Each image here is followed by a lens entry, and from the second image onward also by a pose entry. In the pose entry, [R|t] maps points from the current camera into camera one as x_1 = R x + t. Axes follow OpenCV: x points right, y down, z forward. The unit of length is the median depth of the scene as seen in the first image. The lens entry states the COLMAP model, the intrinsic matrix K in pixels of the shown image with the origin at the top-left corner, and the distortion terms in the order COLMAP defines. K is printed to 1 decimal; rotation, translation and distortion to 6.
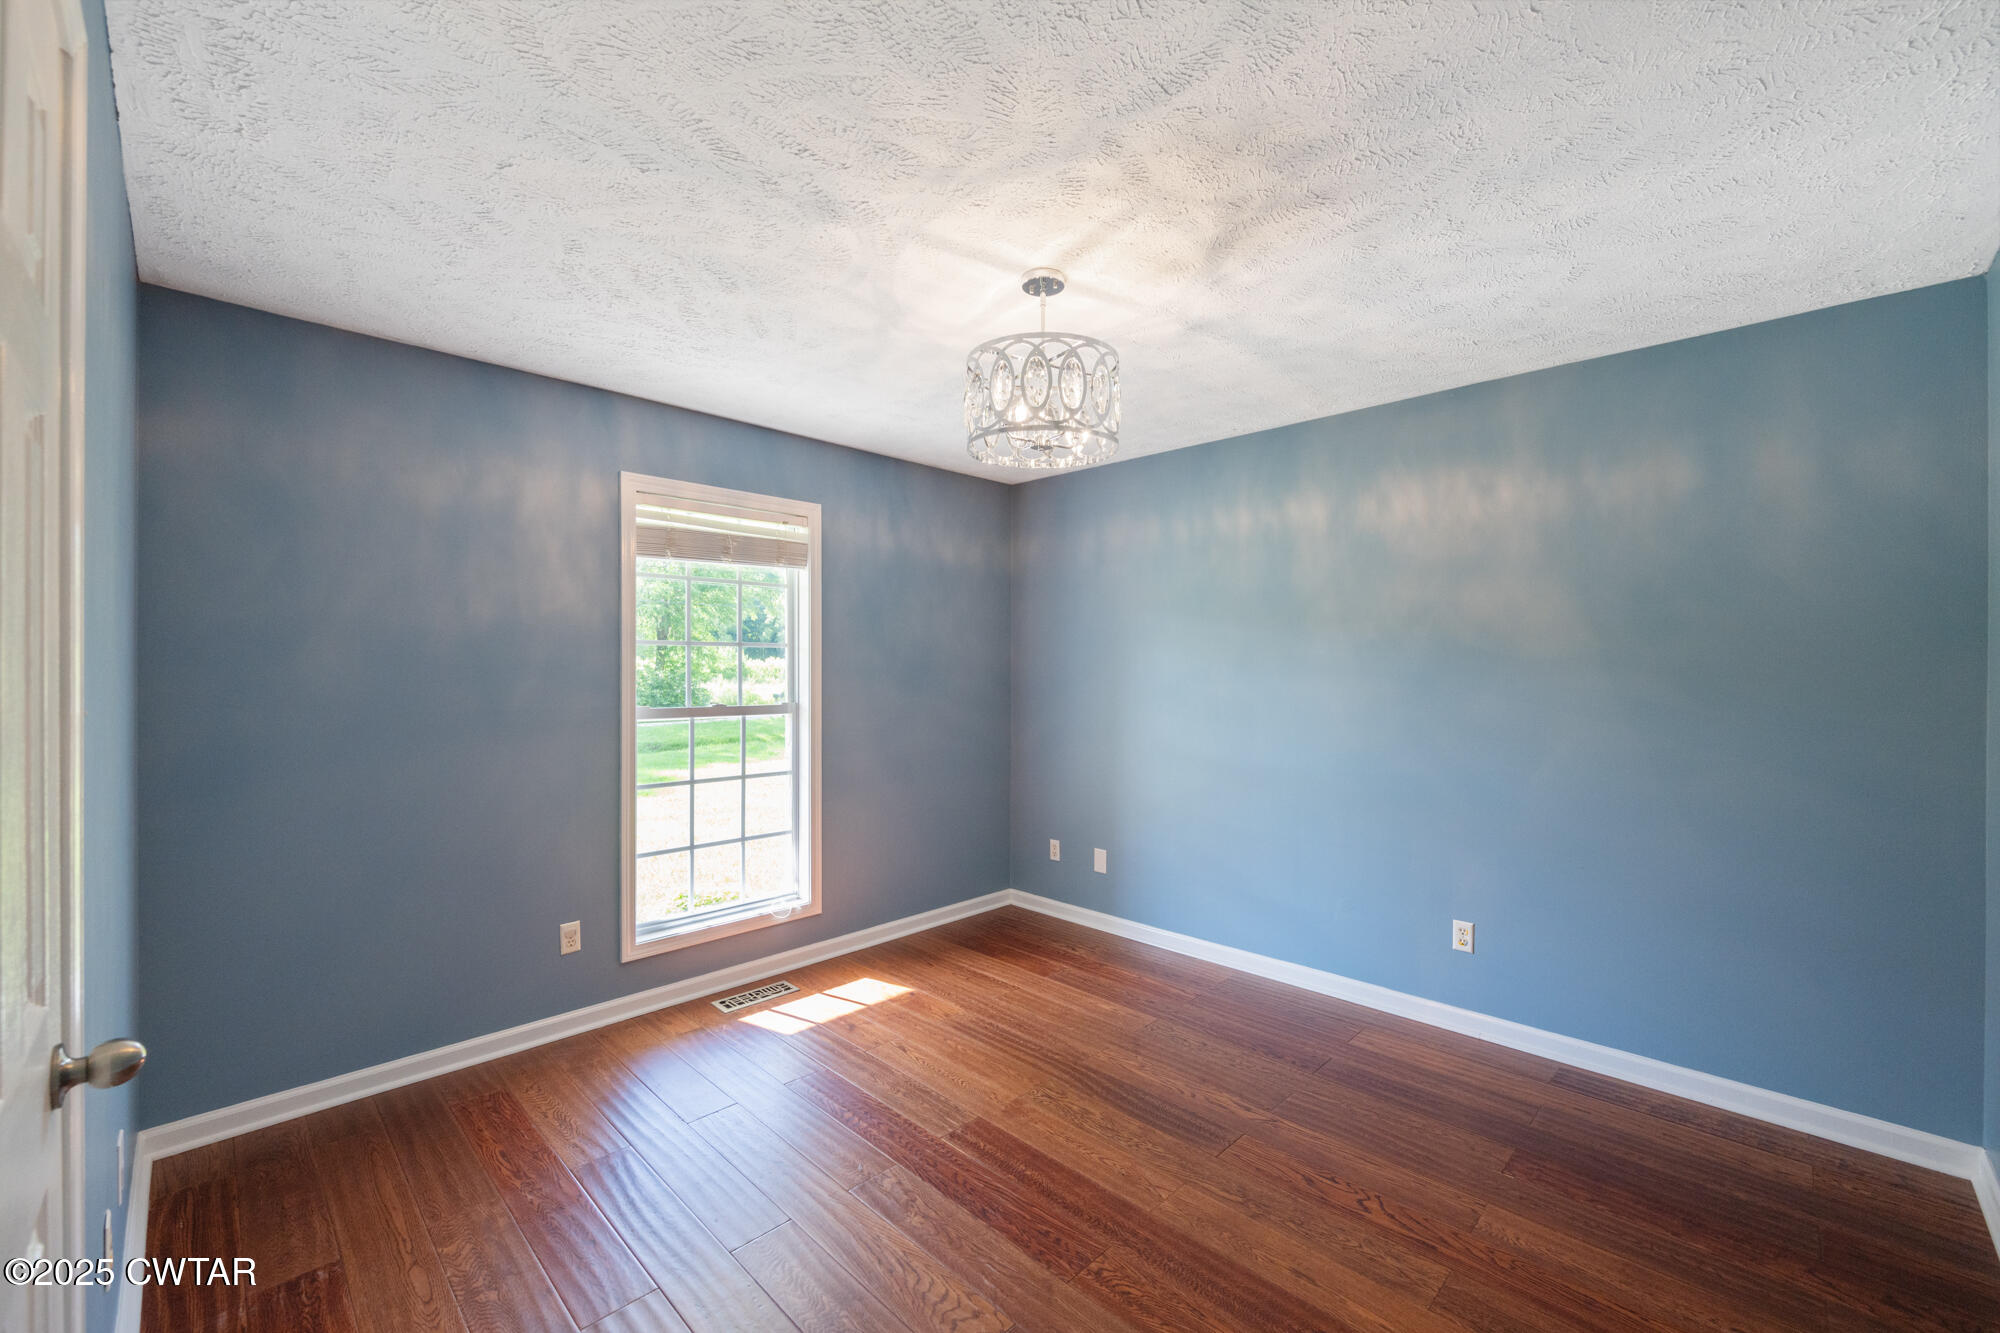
lens RADIAL K [[810.1, 0, 1000.0], [0, 810.1, 666.5], [0, 0, 1]] dist [-0.000249, -0.000014]
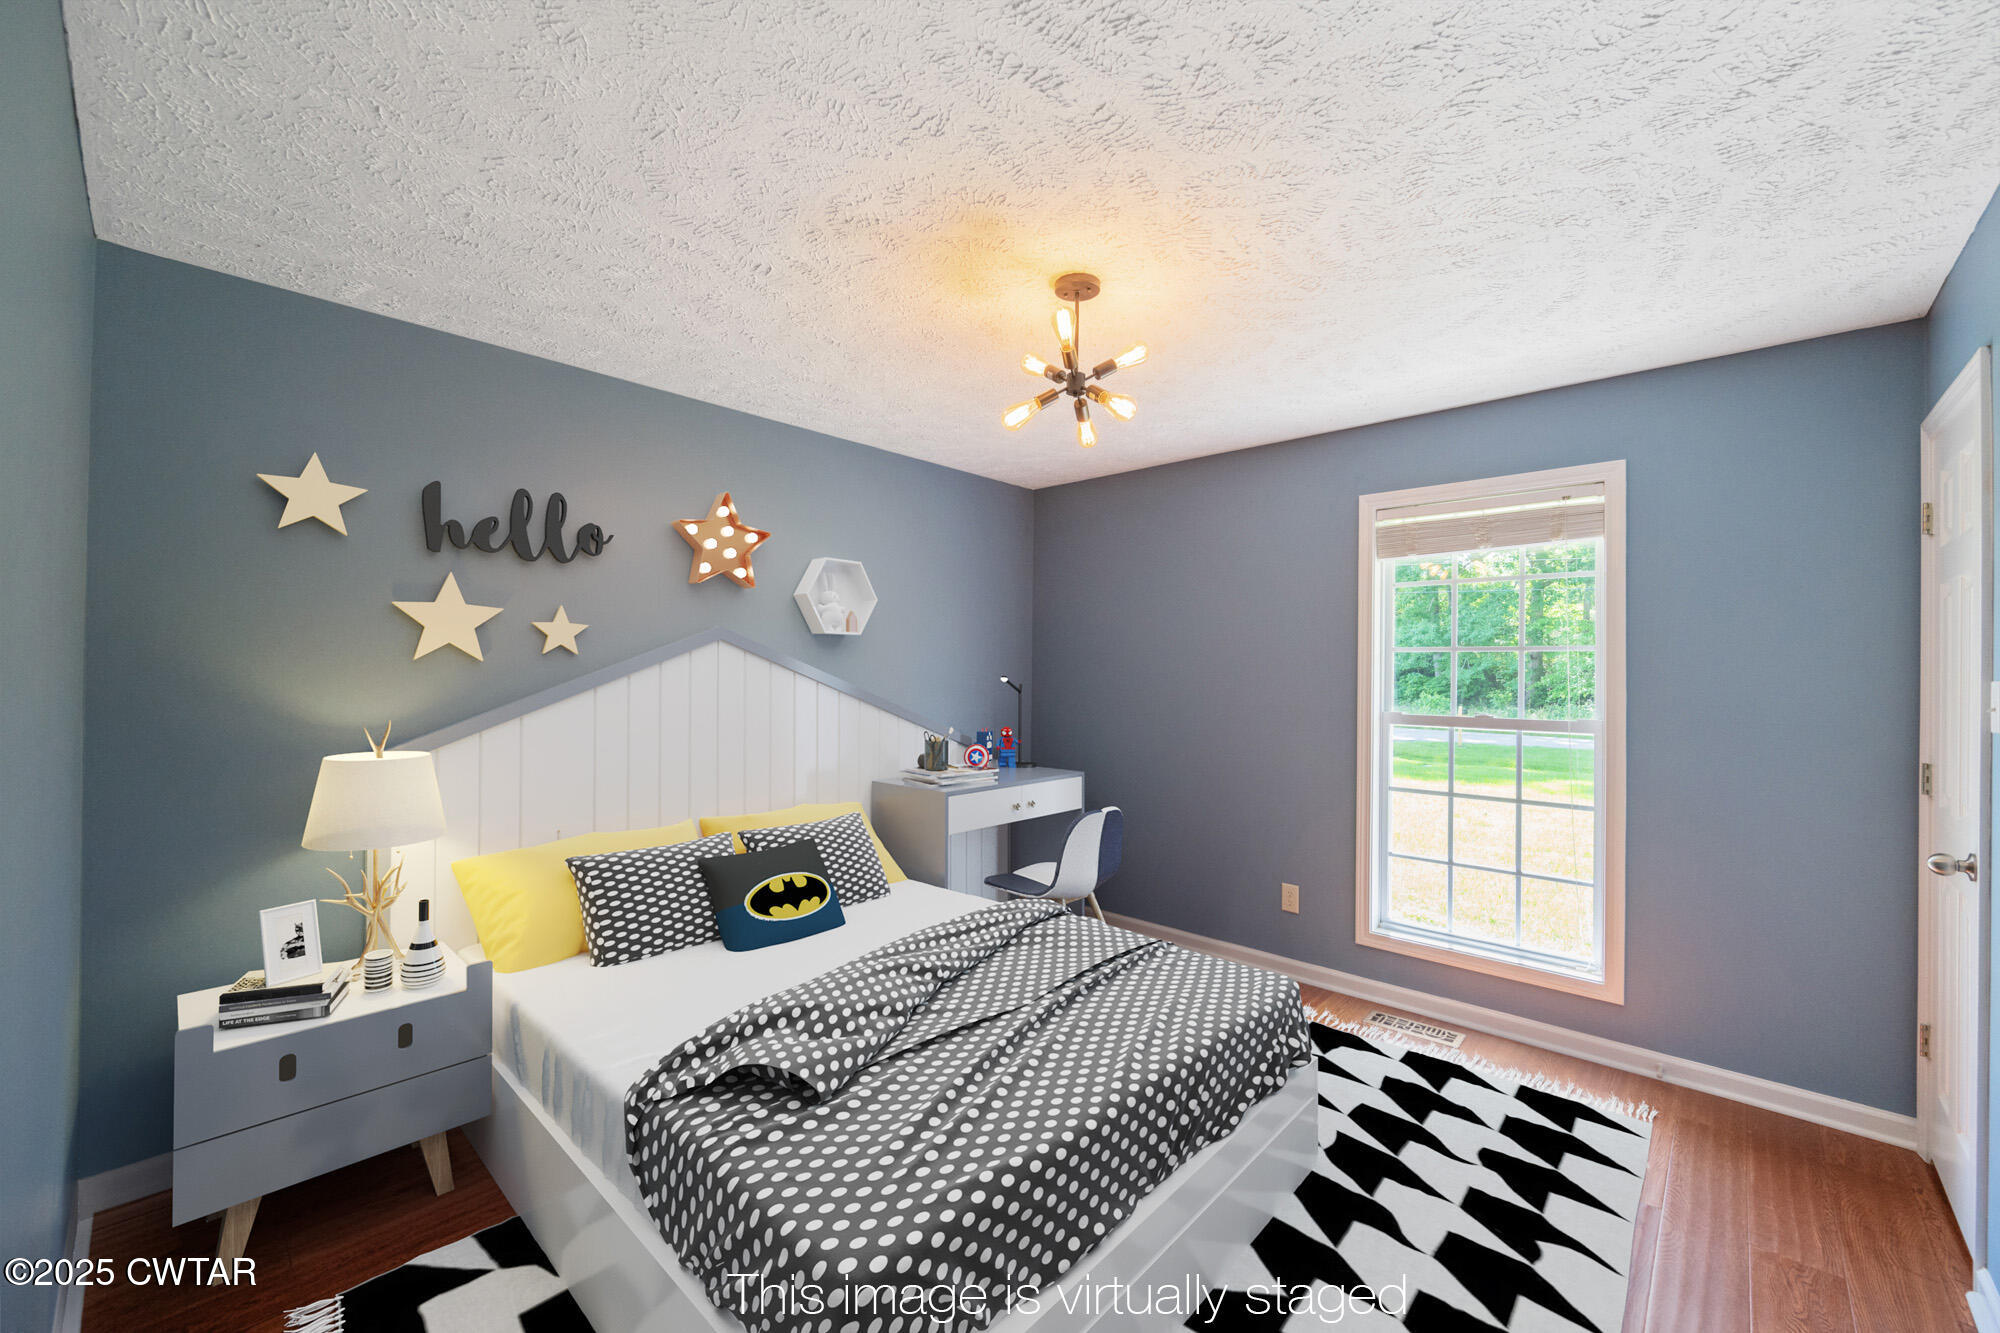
lens RADIAL K [[786.5, 0, 1000.0], [0, 786.5, 666.5], [0, 0, 1]] dist [0.001086, 0.000127]
pose [[0.029985, -0.003876, -0.999543, 0.561029], [0.000938, 0.999992, -0.003849, -0.006253], [0.999550, -0.000822, 0.029989, 0.459946]]
